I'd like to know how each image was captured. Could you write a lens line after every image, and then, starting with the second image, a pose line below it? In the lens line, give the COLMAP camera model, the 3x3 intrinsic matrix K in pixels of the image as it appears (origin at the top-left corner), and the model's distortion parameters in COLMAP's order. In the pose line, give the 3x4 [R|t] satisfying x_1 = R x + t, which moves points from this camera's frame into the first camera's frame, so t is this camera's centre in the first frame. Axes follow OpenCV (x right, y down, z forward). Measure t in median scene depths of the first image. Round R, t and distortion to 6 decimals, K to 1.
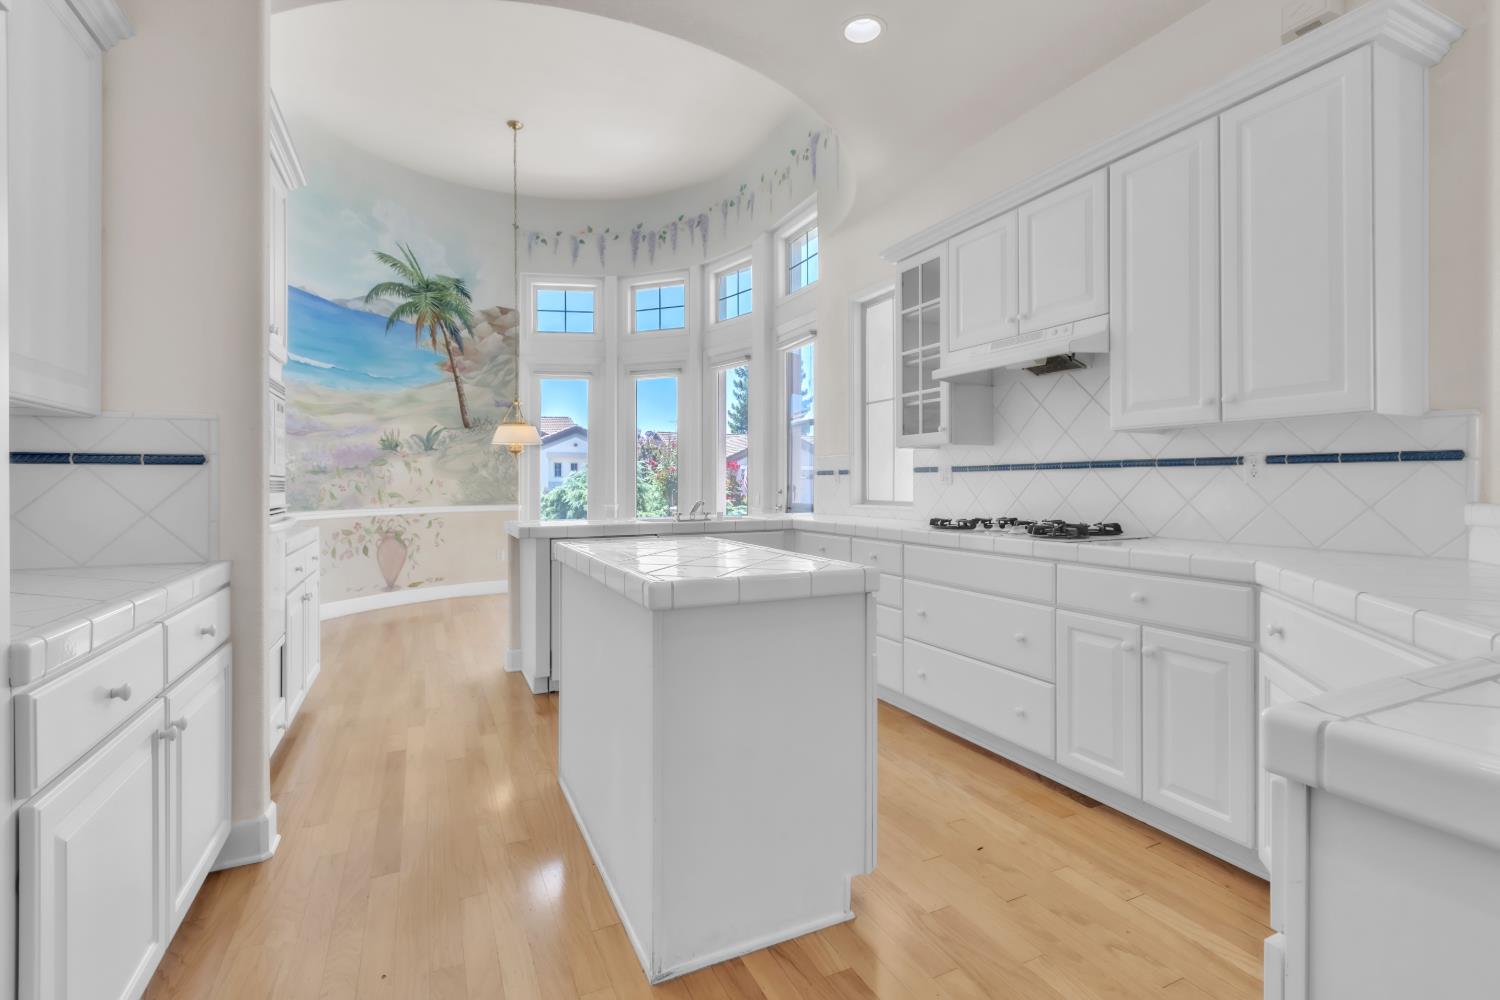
lens RADIAL K [[680.9, 0, 748.6], [0, 680.9, 479.5], [0, 0, 1]] dist [0.007900, -0.003929]
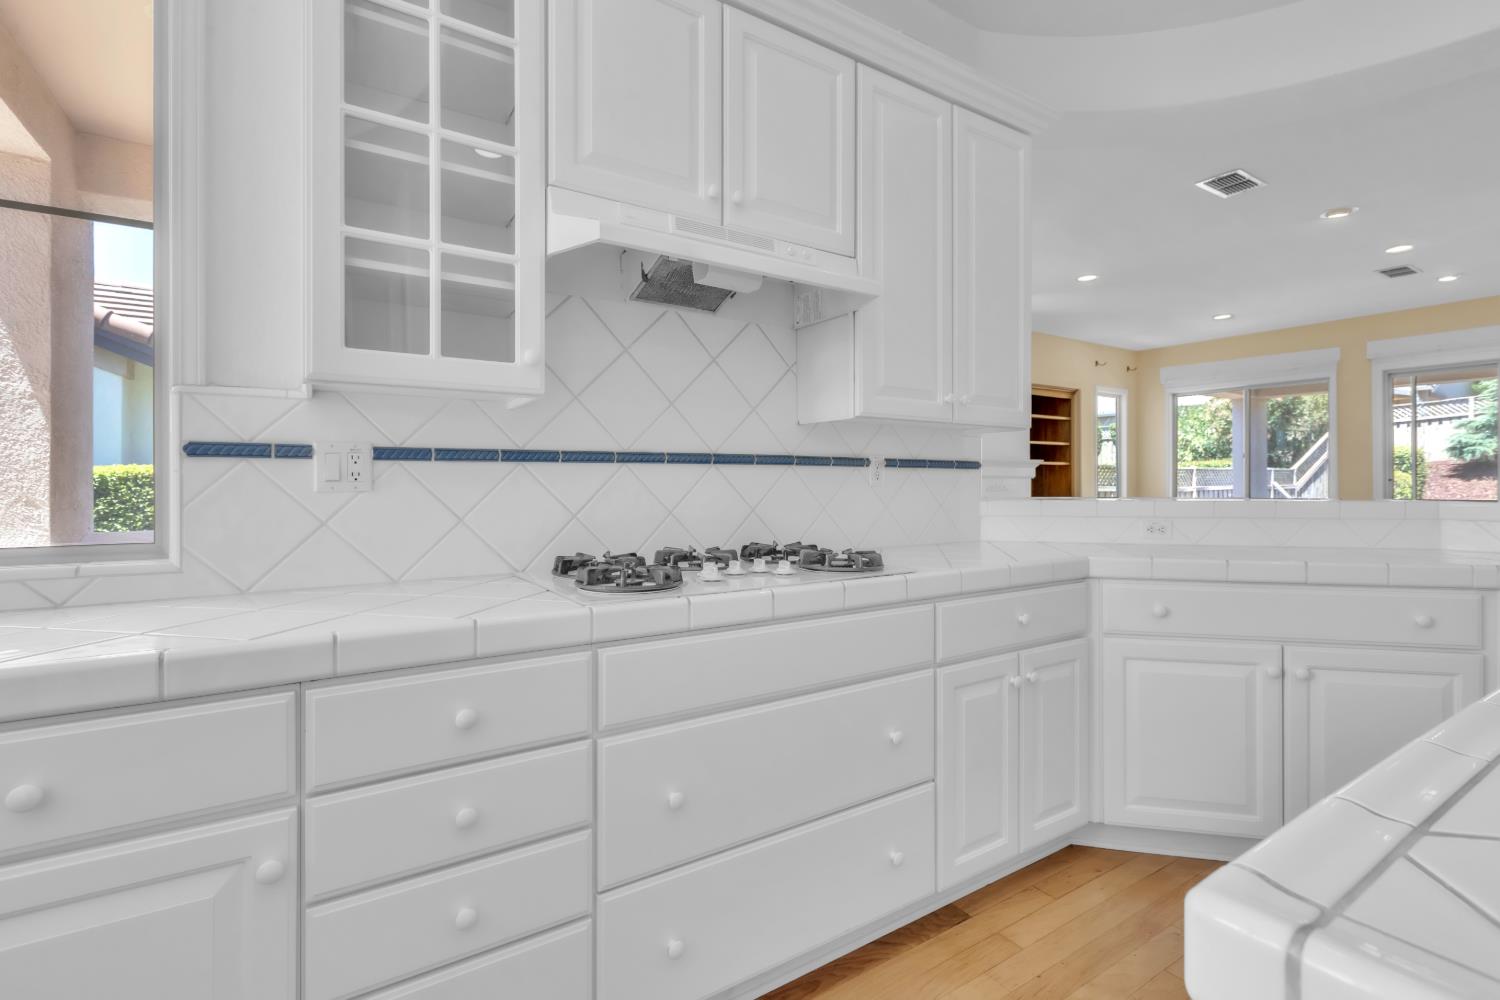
lens RADIAL K [[680.9, 0, 751.0], [0, 680.9, 483.3], [0, 0, 1]] dist [0.007900, -0.003929]
pose [[-0.126789, 0.005236, 0.991916, -0.079094], [-0.002469, 0.999981, -0.005595, 0.002703], [-0.991927, -0.003159, -0.126774, 0.482905]]
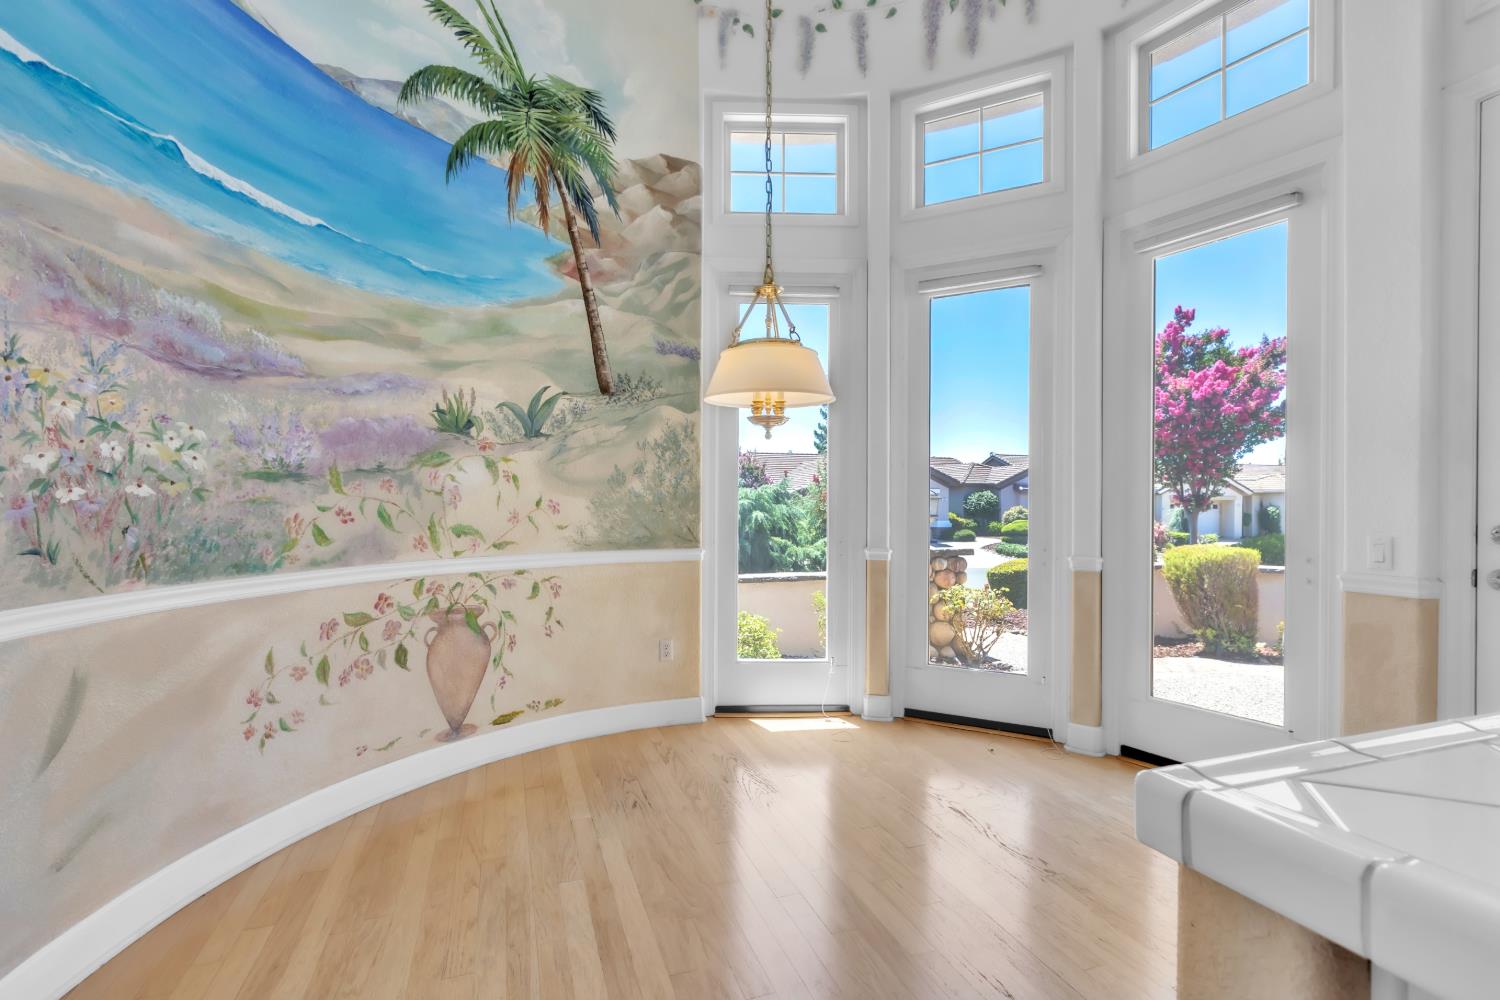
lens RADIAL K [[680.9, 0, 743.1], [0, 680.9, 509.9], [0, 0, 1]] dist [0.007900, -0.003929]
pose [[0.994099, 0.005732, -0.108329, -0.276447], [-0.004840, 0.999952, 0.008497, 0.003743], [0.108373, -0.007923, 0.994079, 0.551526]]
